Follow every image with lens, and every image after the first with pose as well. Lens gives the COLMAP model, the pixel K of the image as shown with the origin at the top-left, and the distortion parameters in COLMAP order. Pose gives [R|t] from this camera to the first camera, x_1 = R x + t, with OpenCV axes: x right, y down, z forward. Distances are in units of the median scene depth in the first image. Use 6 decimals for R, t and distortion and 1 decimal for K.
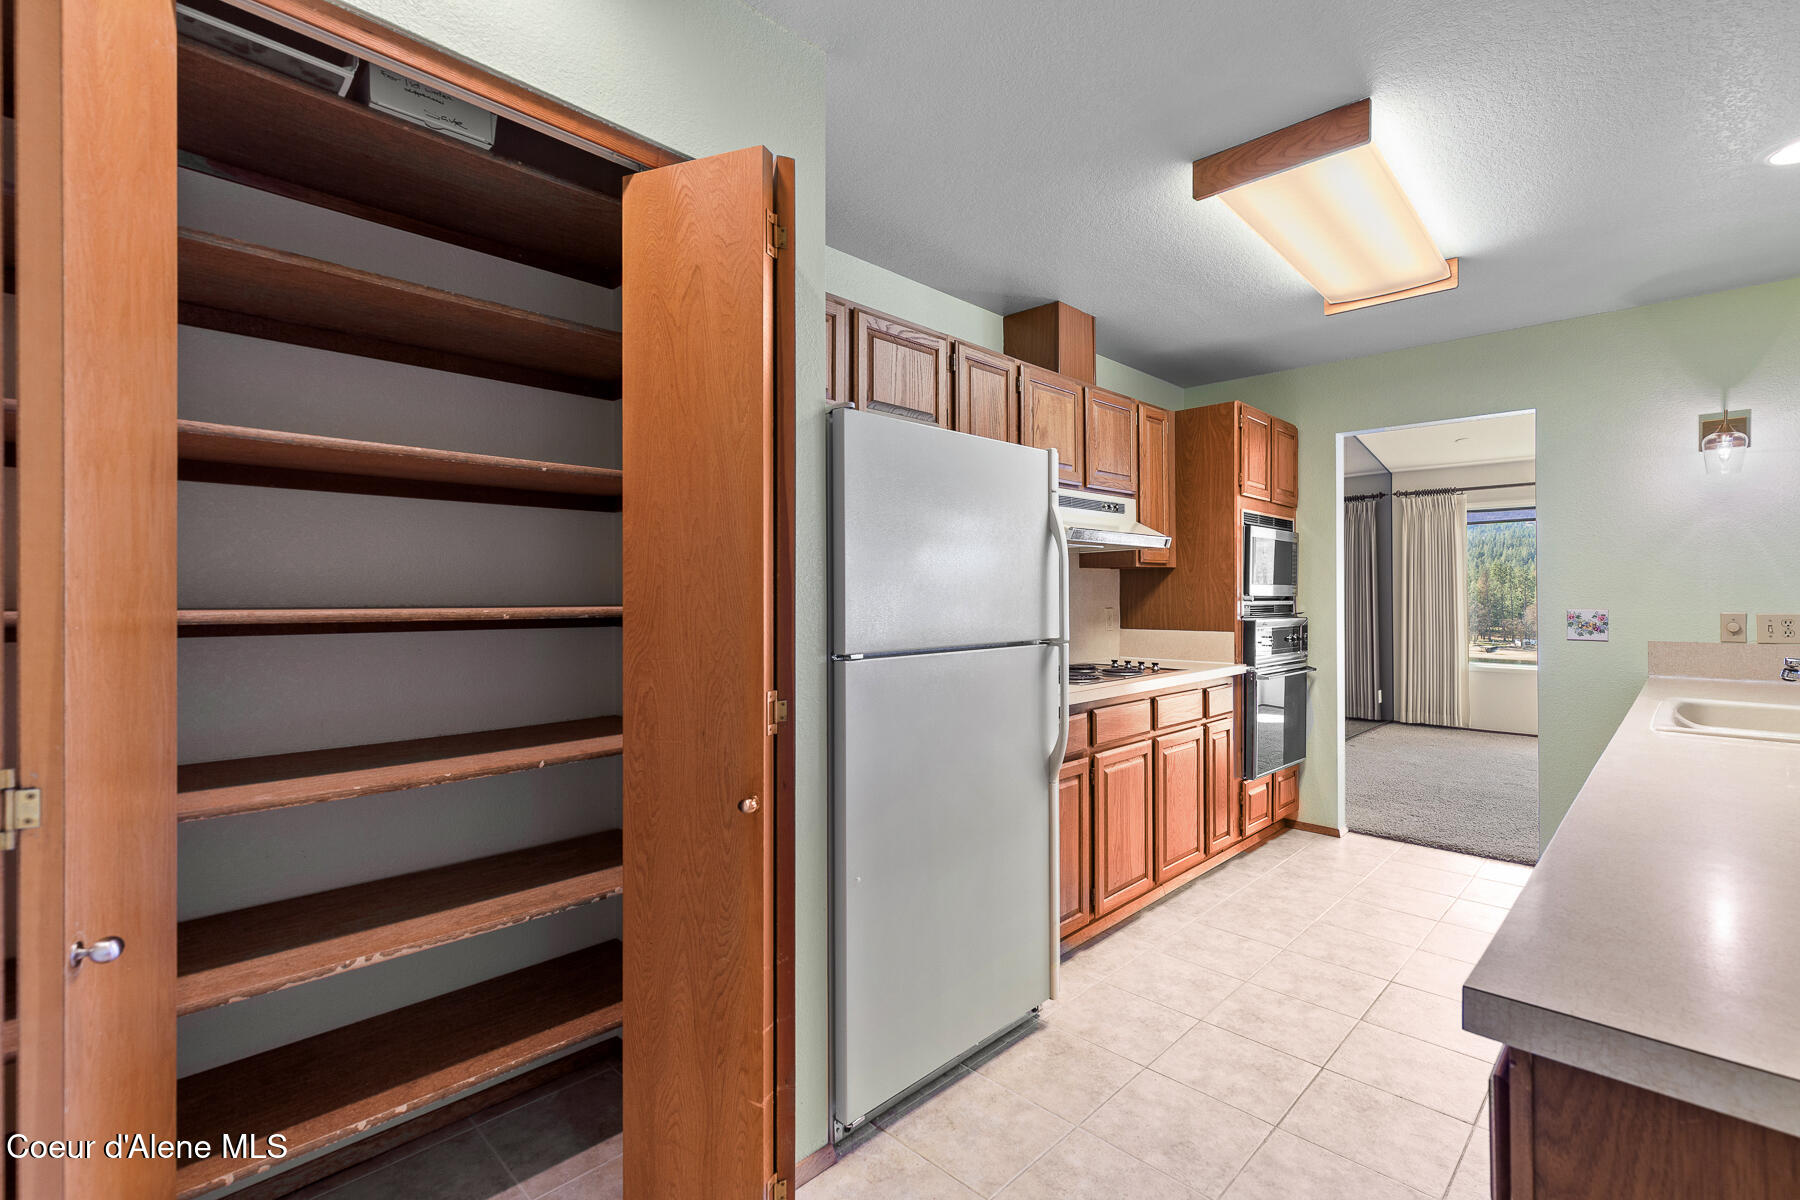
lens RADIAL K [[811.4, 0, 906.1], [0, 811.4, 591.6], [0, 0, 1]] dist [0.000691, -0.000201]
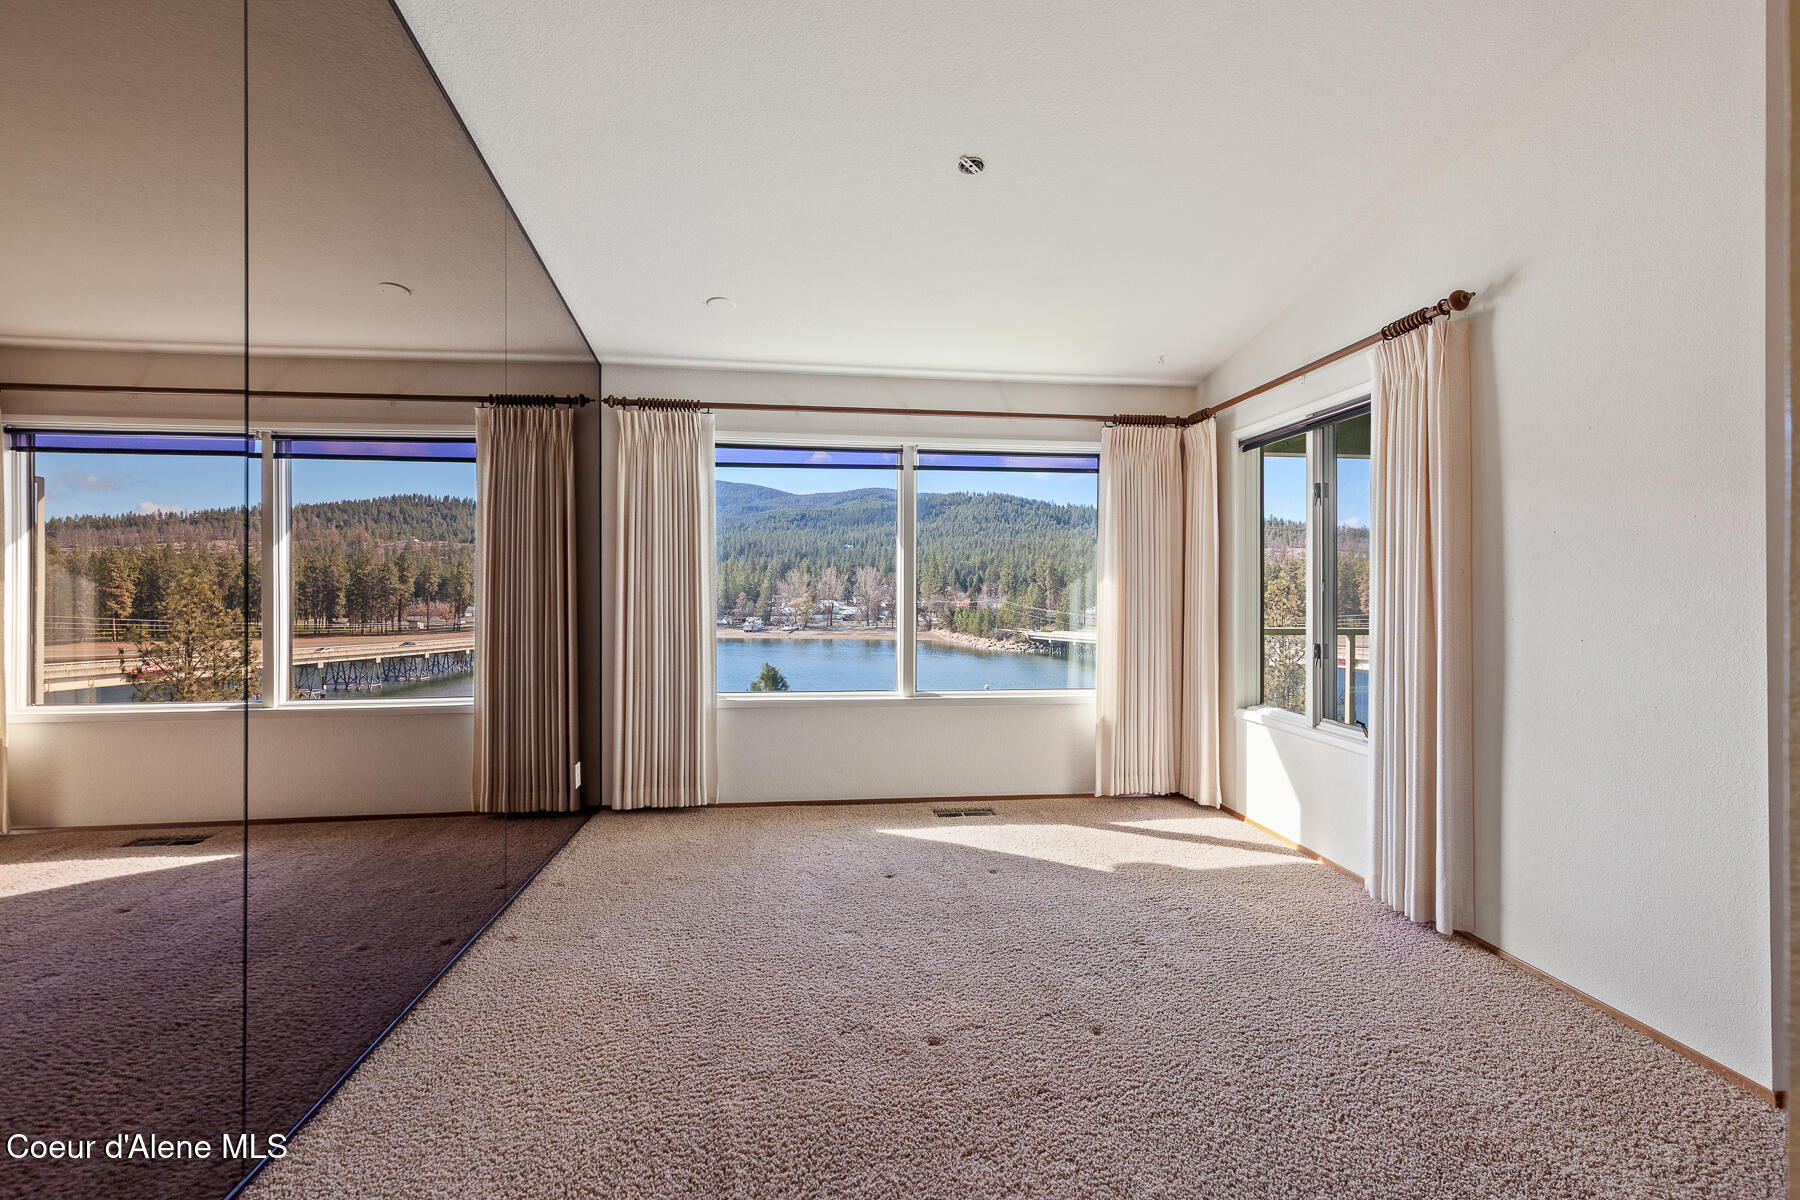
lens RADIAL K [[811.4, 0, 906.1], [0, 811.4, 591.6], [0, 0, 1]] dist [0.000691, -0.000201]
pose [[0.622363, -0.003297, 0.782722, 0.310307], [-0.009921, 0.999878, 0.012099, 0.002332], [-0.782666, -0.015295, 0.622254, 0.517083]]
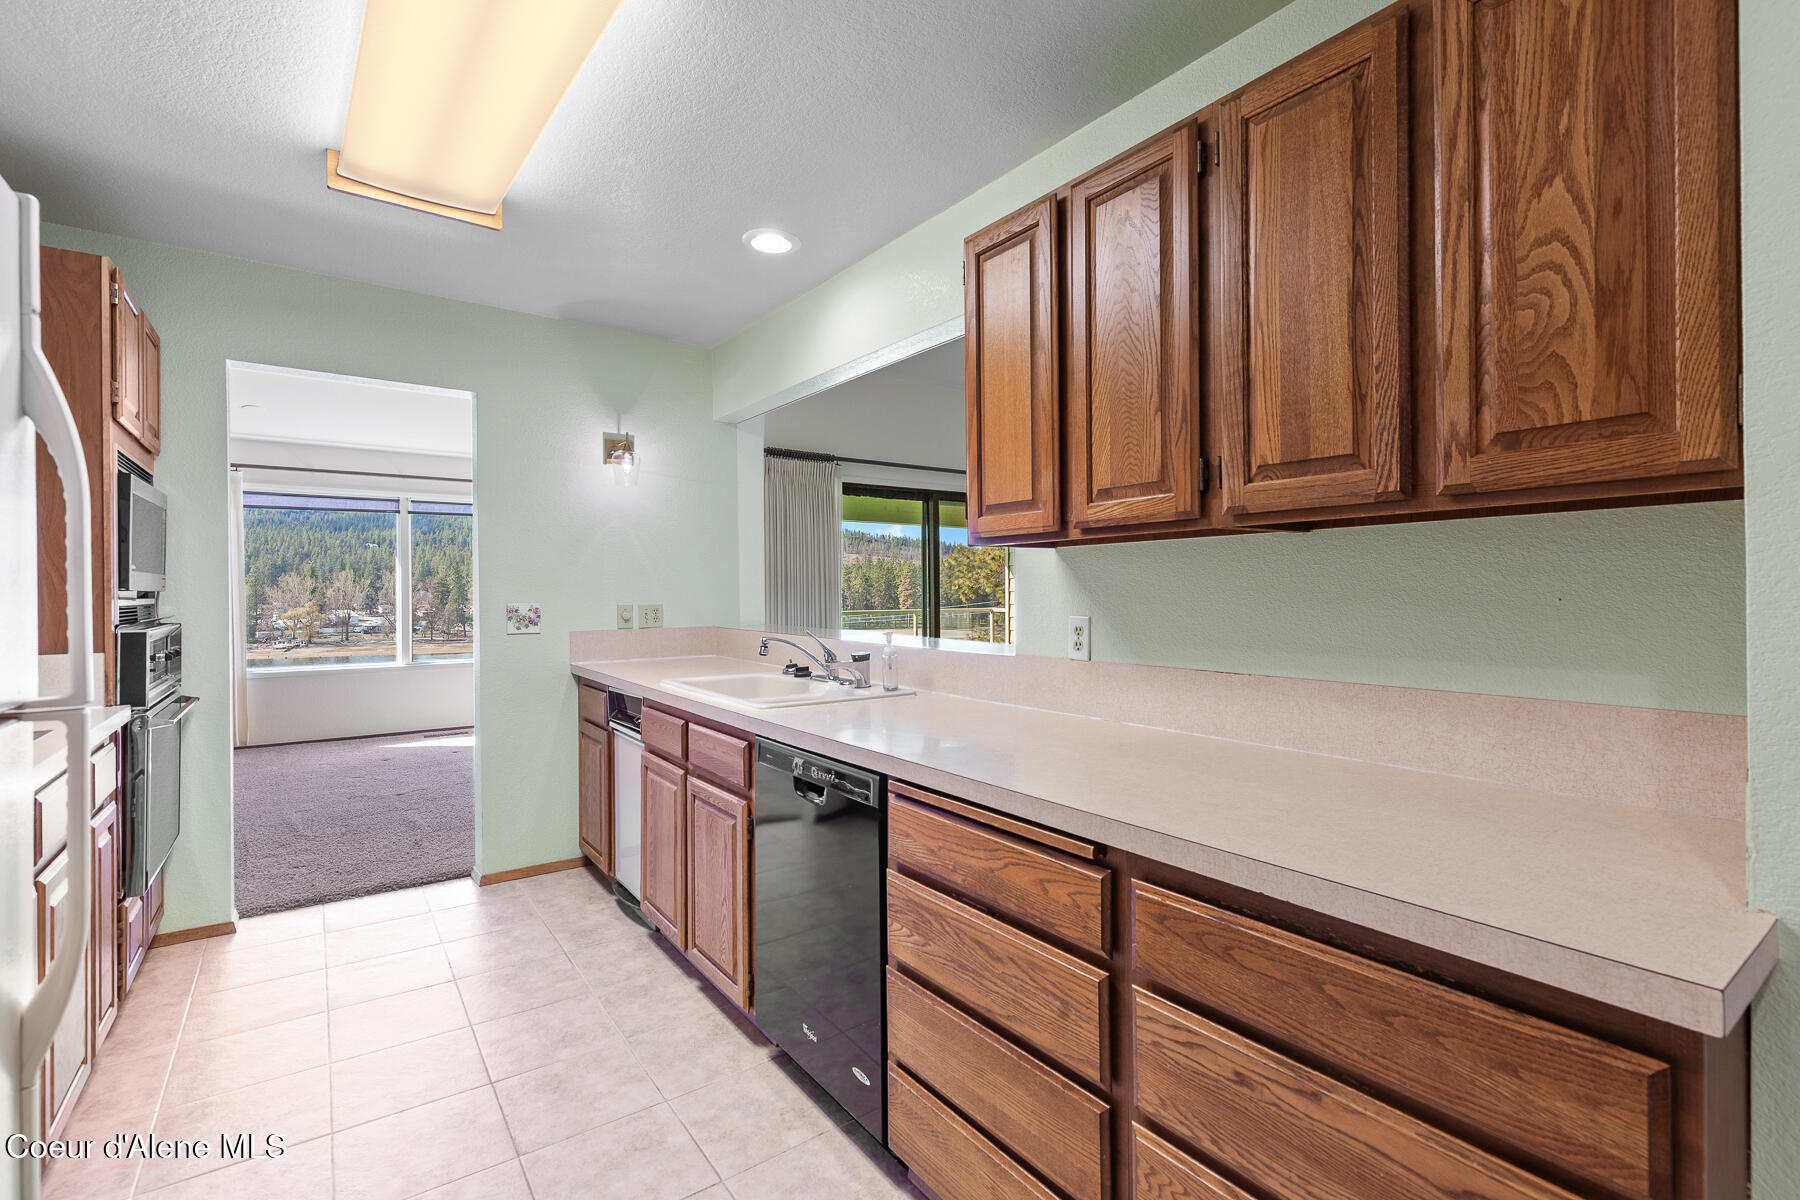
lens RADIAL K [[811.4, 0, 906.1], [0, 811.4, 591.6], [0, 0, 1]] dist [0.000691, -0.000201]
pose [[0.159666, -0.004361, 0.987162, -0.040745], [-0.001674, 0.999988, 0.004688, 0.000855], [-0.987170, -0.002401, 0.159656, 0.175616]]
